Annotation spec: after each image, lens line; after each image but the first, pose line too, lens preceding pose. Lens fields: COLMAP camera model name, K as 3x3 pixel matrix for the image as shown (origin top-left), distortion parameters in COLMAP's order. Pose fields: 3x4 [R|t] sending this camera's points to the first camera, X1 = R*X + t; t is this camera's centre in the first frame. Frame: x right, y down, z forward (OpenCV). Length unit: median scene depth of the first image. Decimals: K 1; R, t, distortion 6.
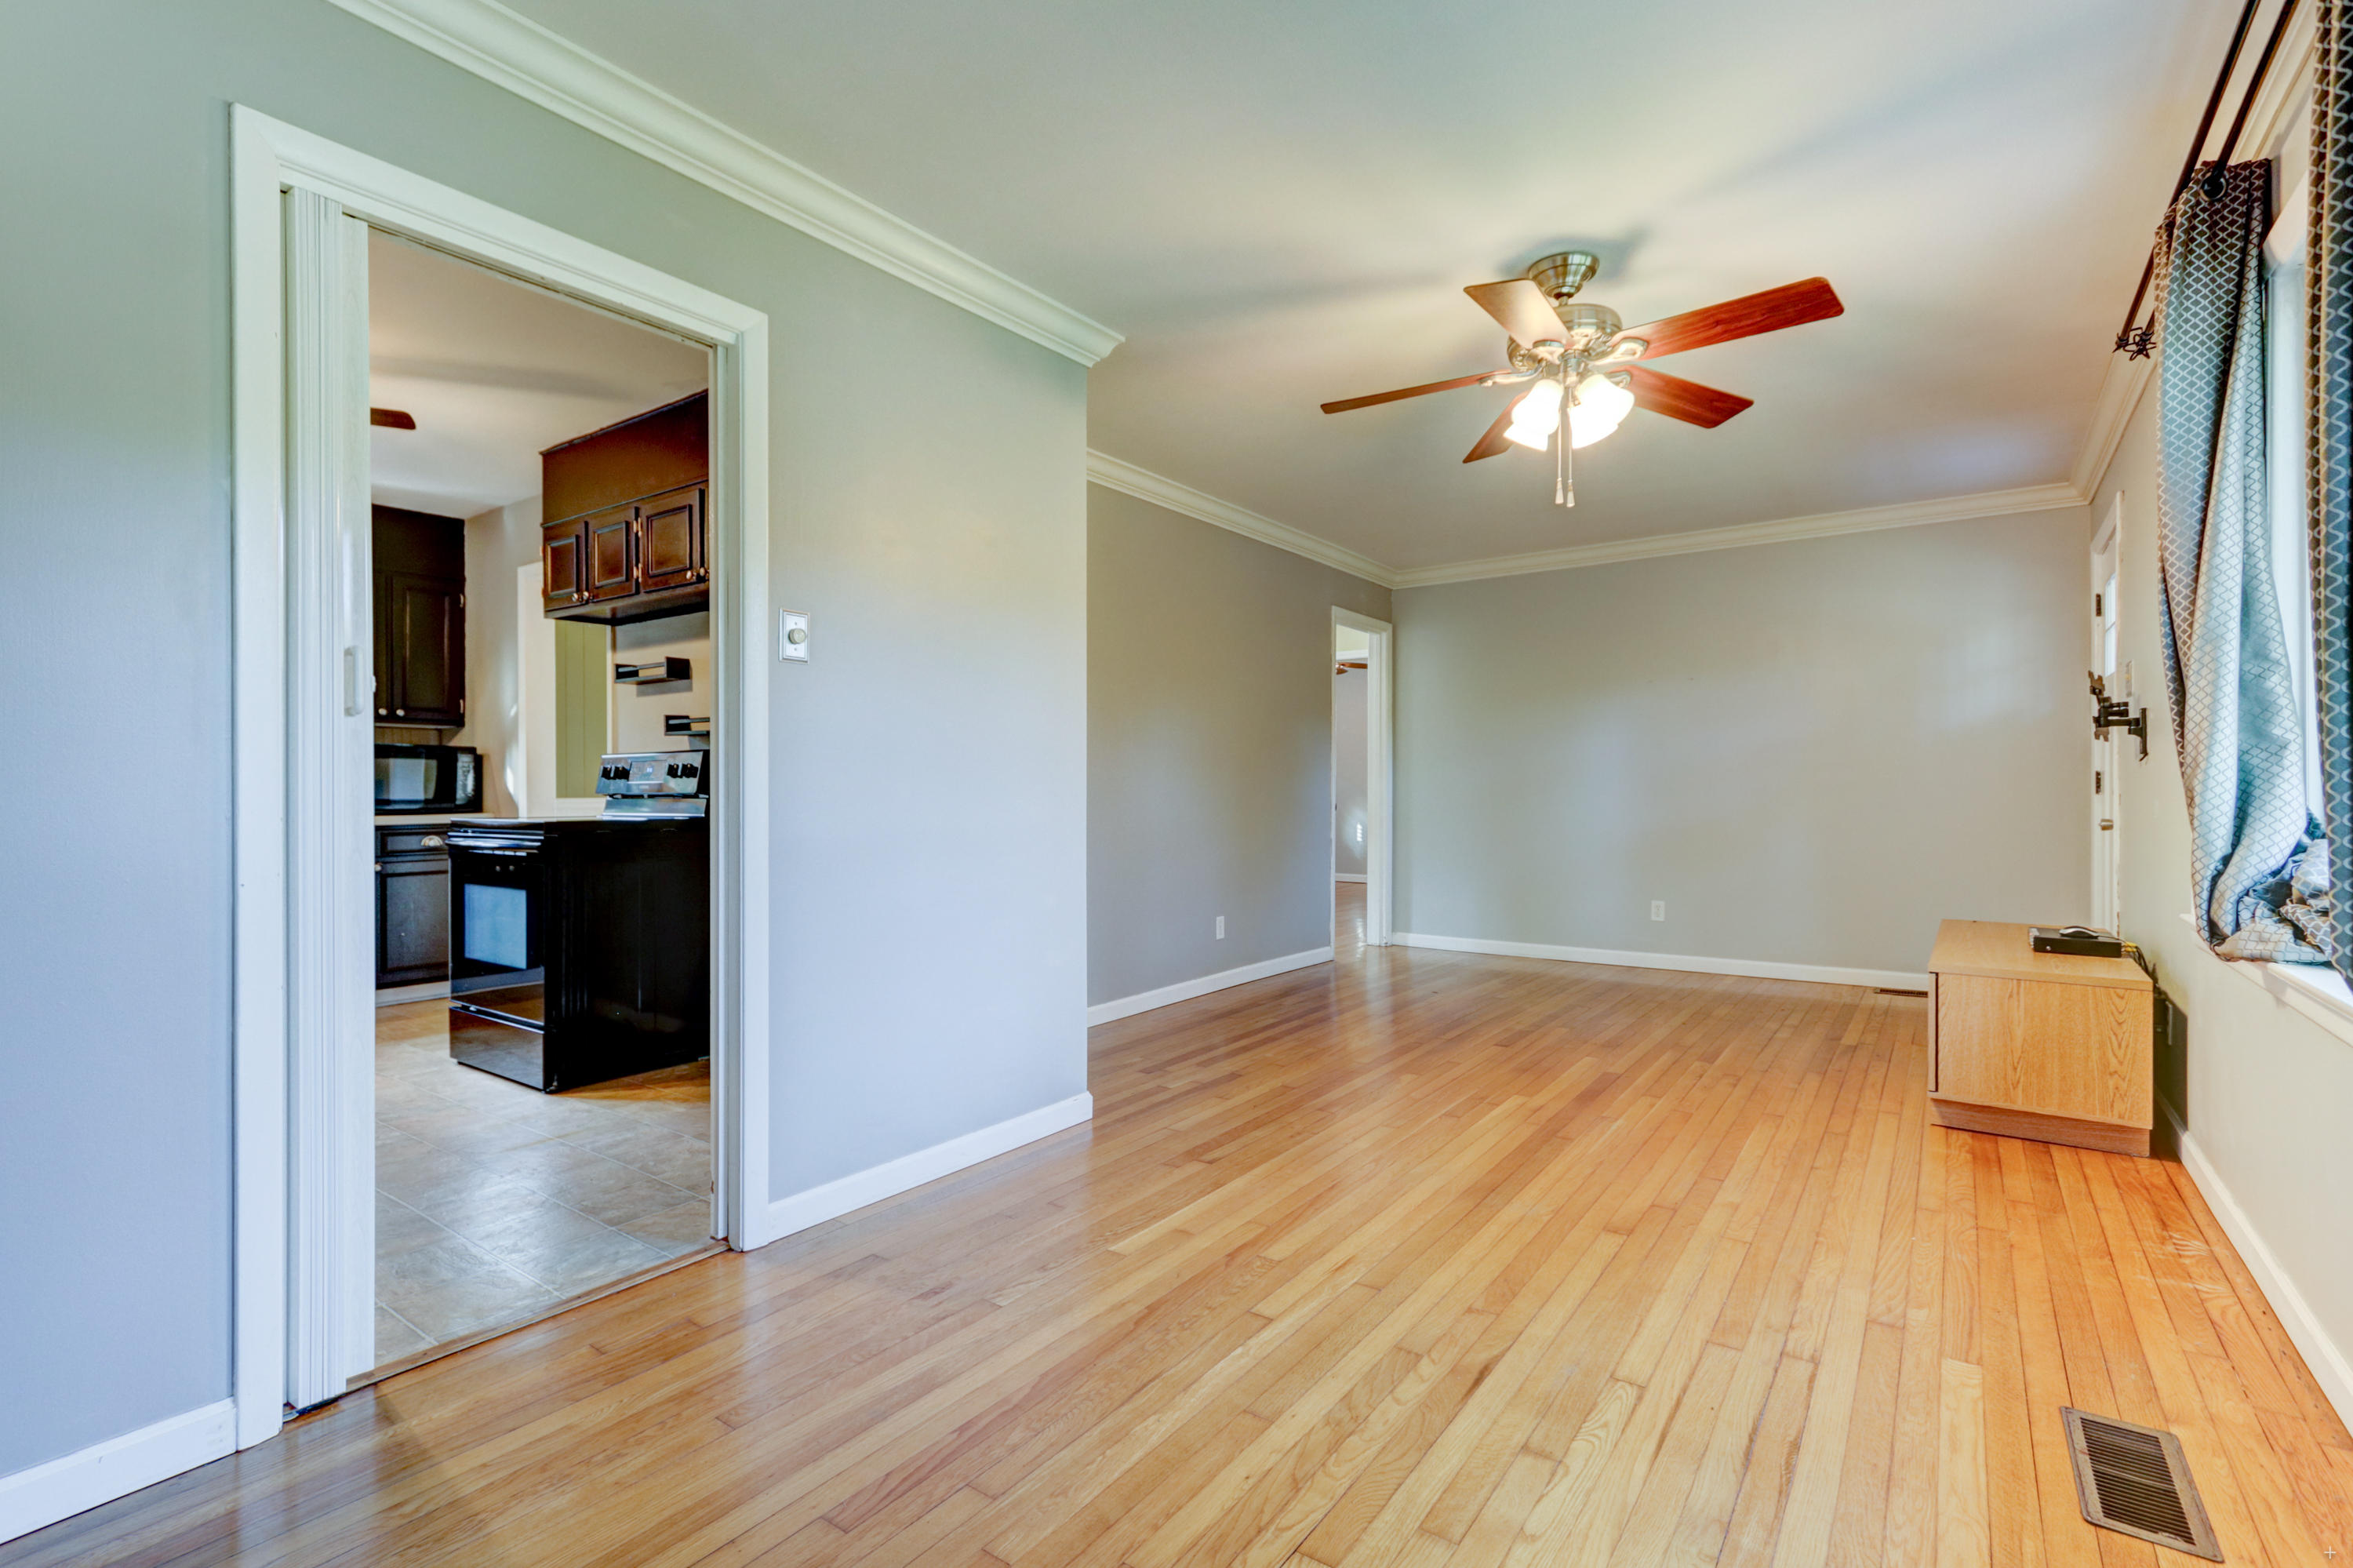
lens RADIAL K [[1109.2, 0, 1137.1], [0, 1109.2, 785.7], [0, 0, 1]] dist [0.000328, 0.000016]
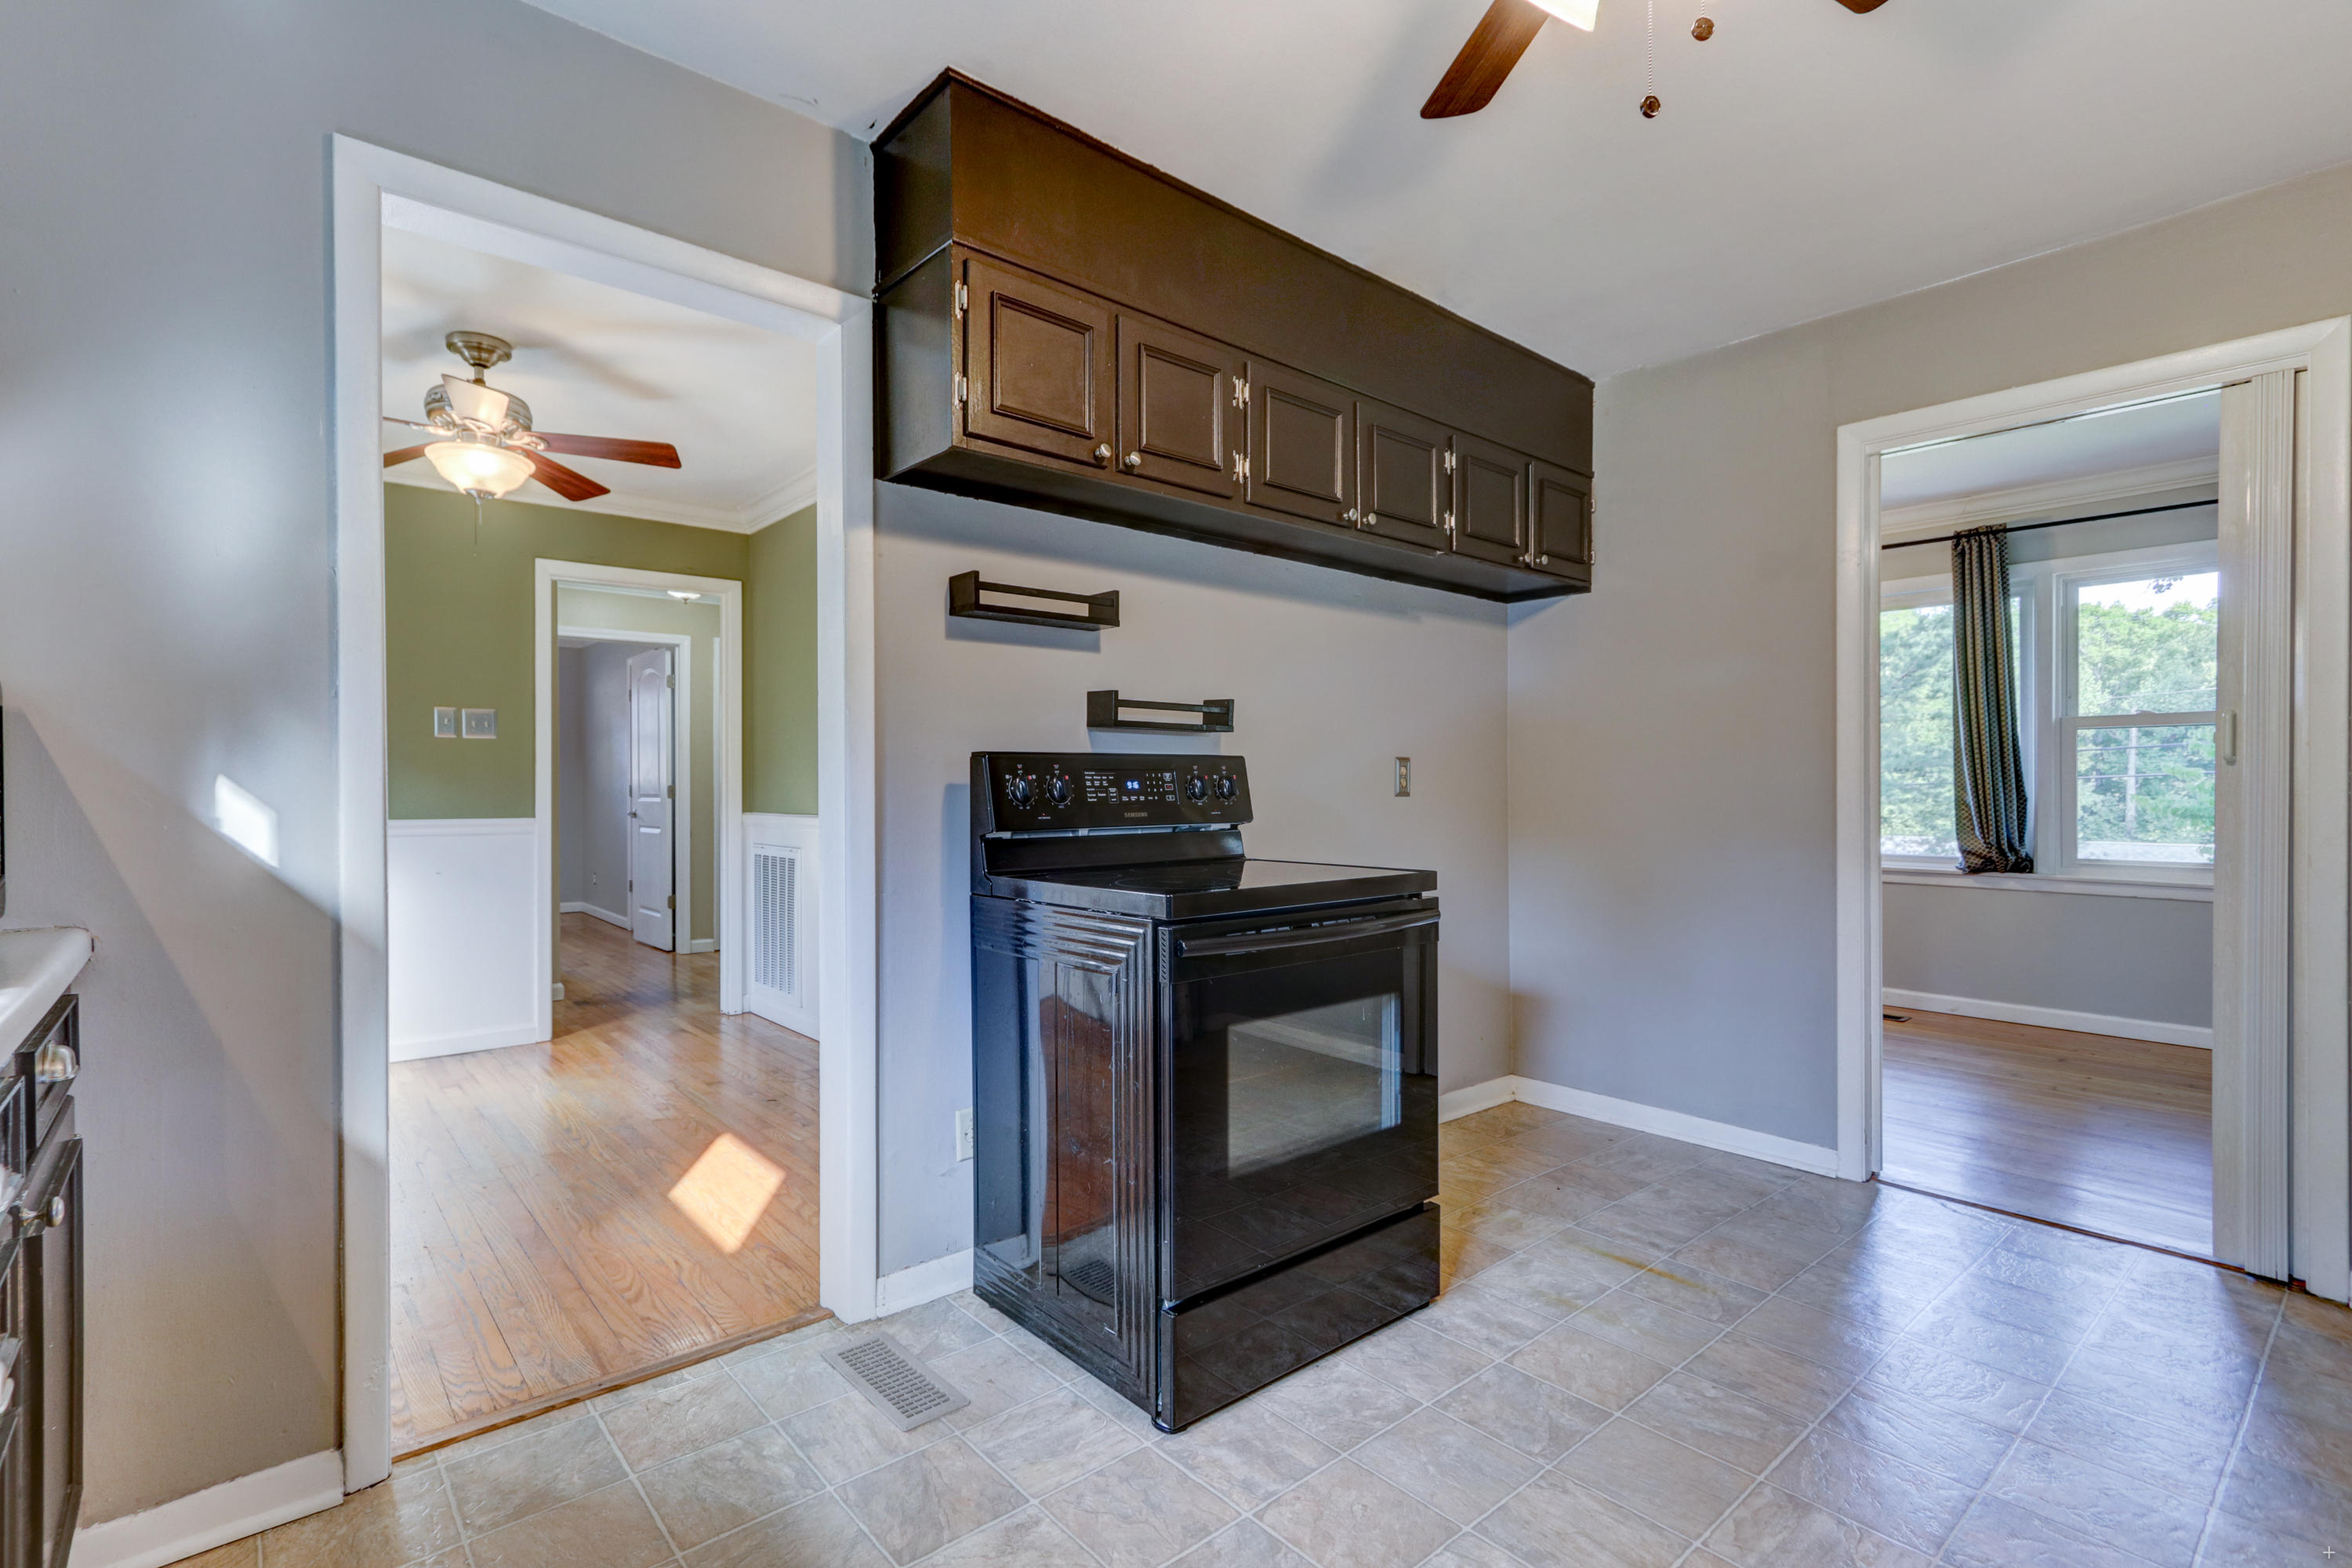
lens RADIAL K [[1087.7, 0, 1174.9], [0, 1087.7, 767.3], [0, 0, 1]] dist [0.000930, 0.000243]
pose [[0.214506, 0.005402, 0.976708, -0.894385], [-0.009963, 0.999945, -0.003342, -0.019463], [-0.976672, -0.009014, 0.214548, 0.773903]]
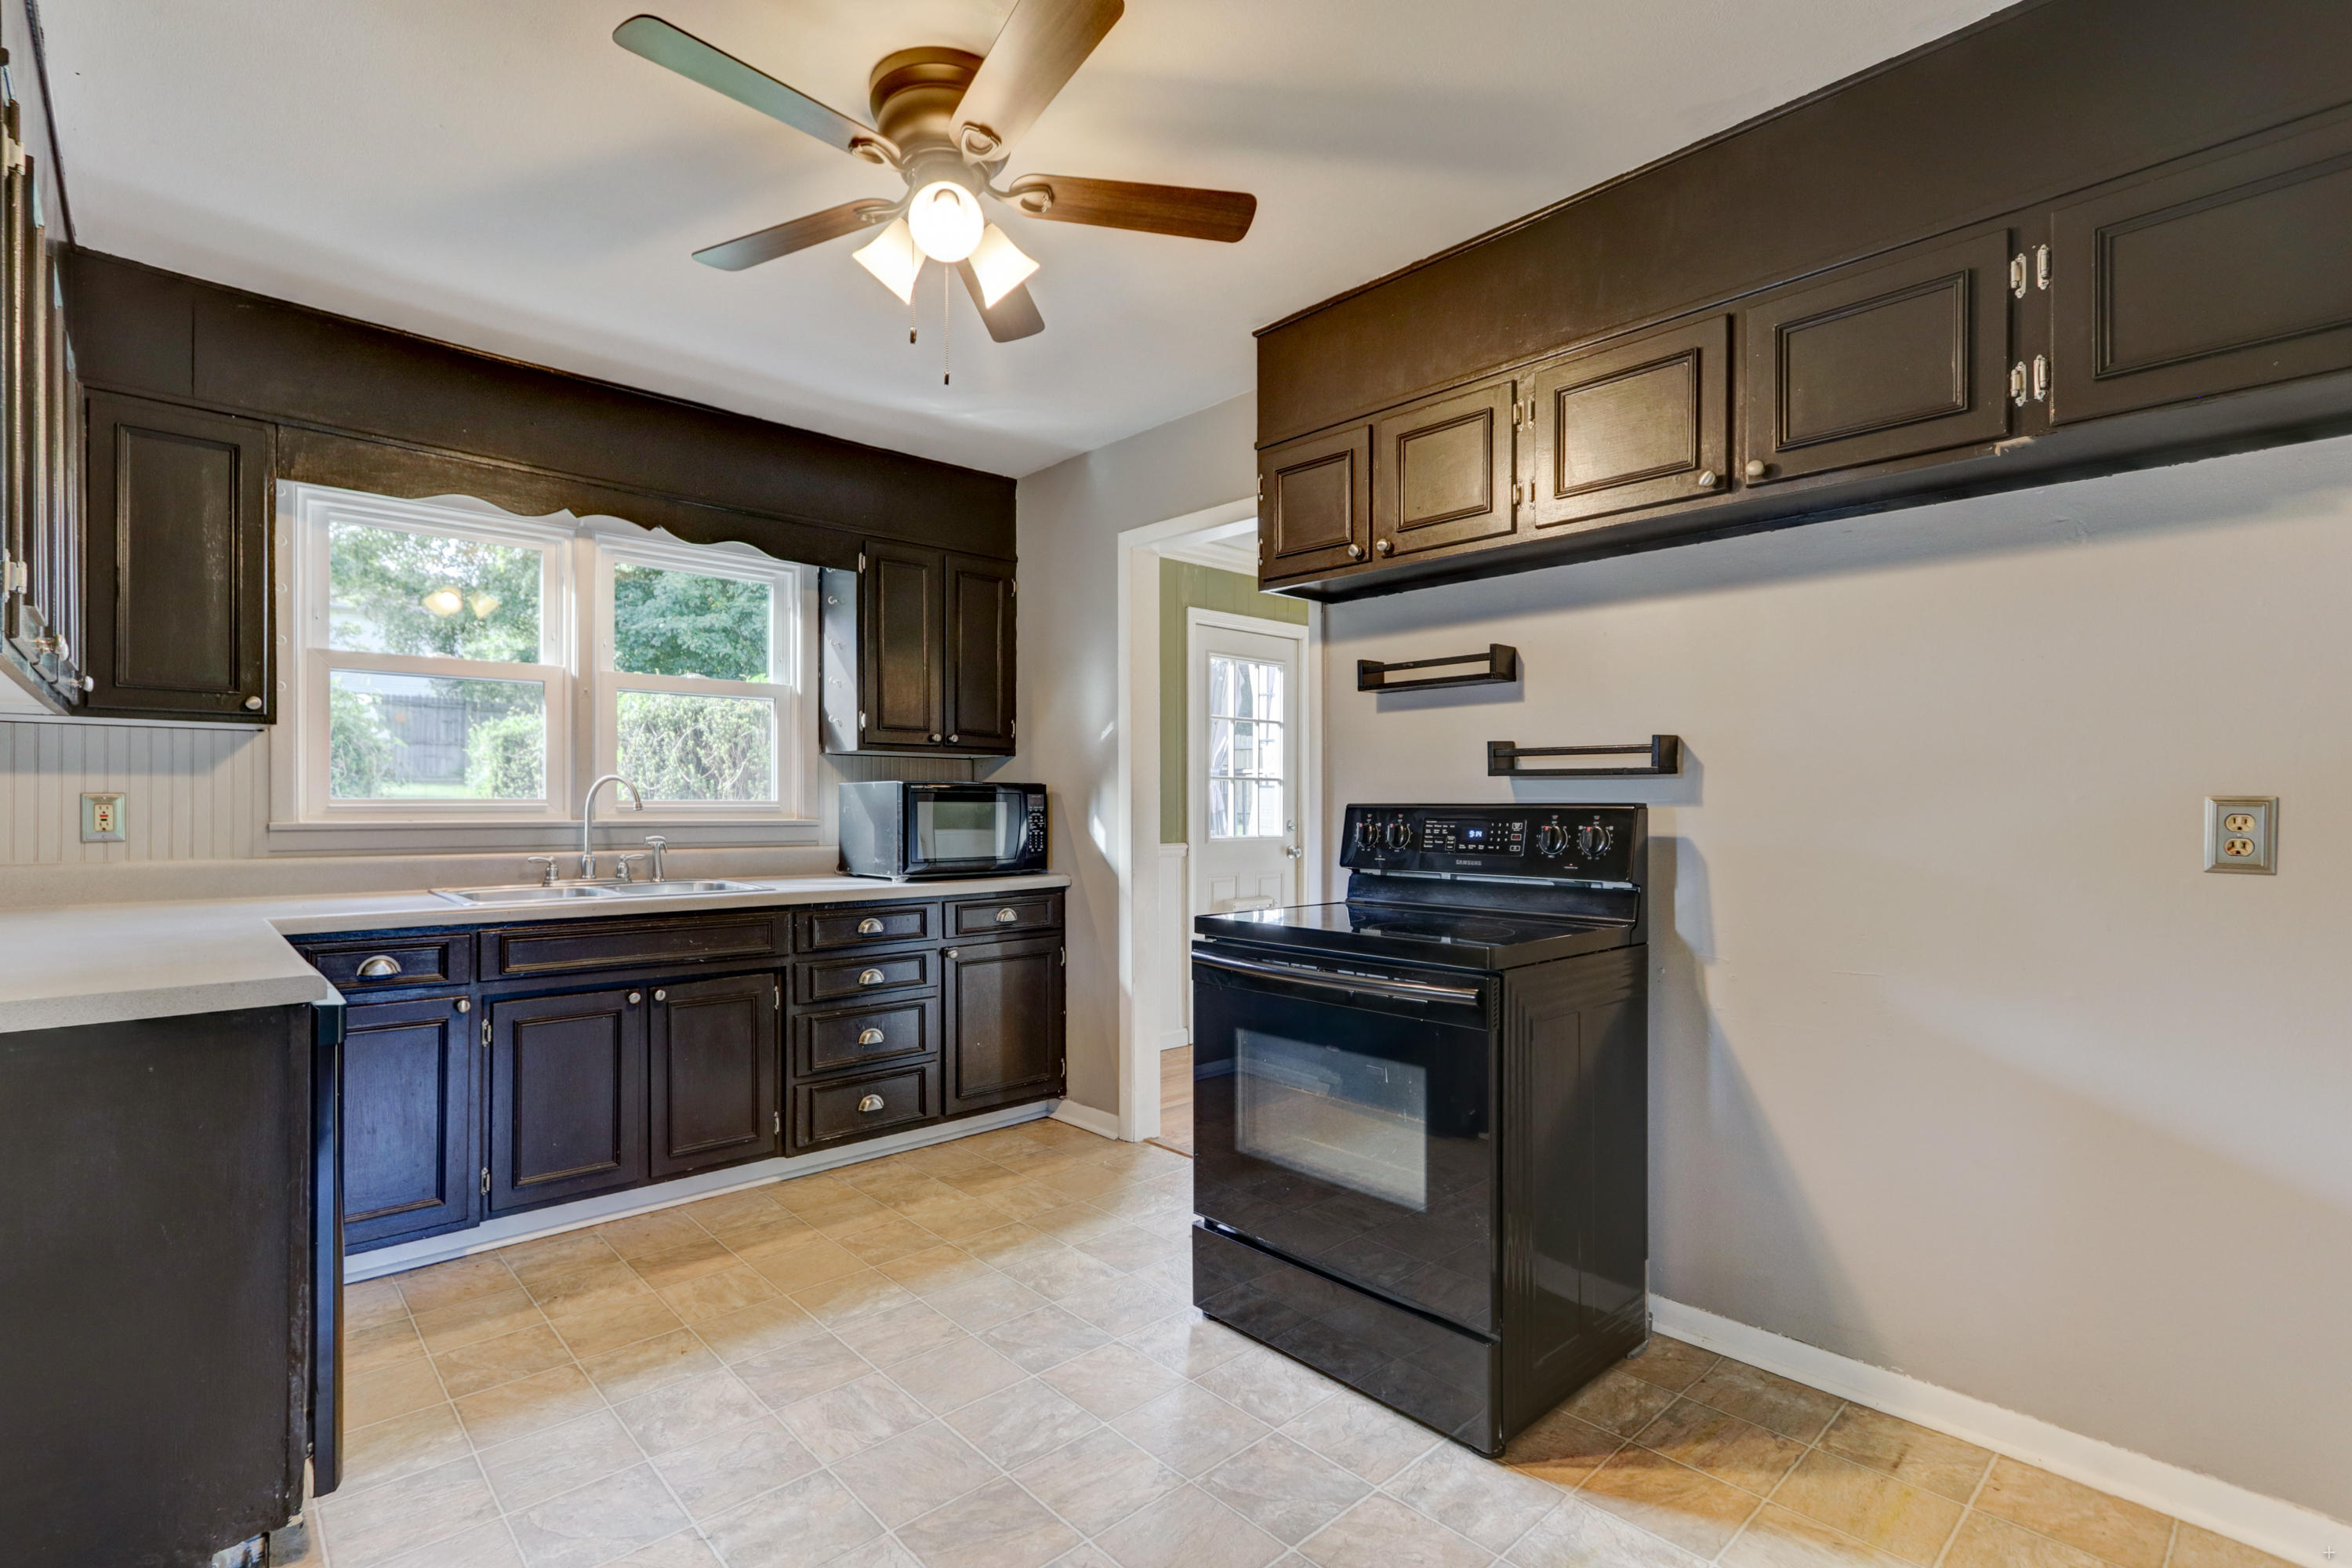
lens RADIAL K [[1083.7, 0, 1090.5], [0, 1083.7, 802.6], [0, 0, 1]] dist [0.001020, 0.000105]
pose [[0.975509, 0.006967, -0.219850, -0.464831], [-0.006966, 0.999975, 0.000782, -0.026935], [0.219850, 0.000769, 0.975533, 0.349448]]
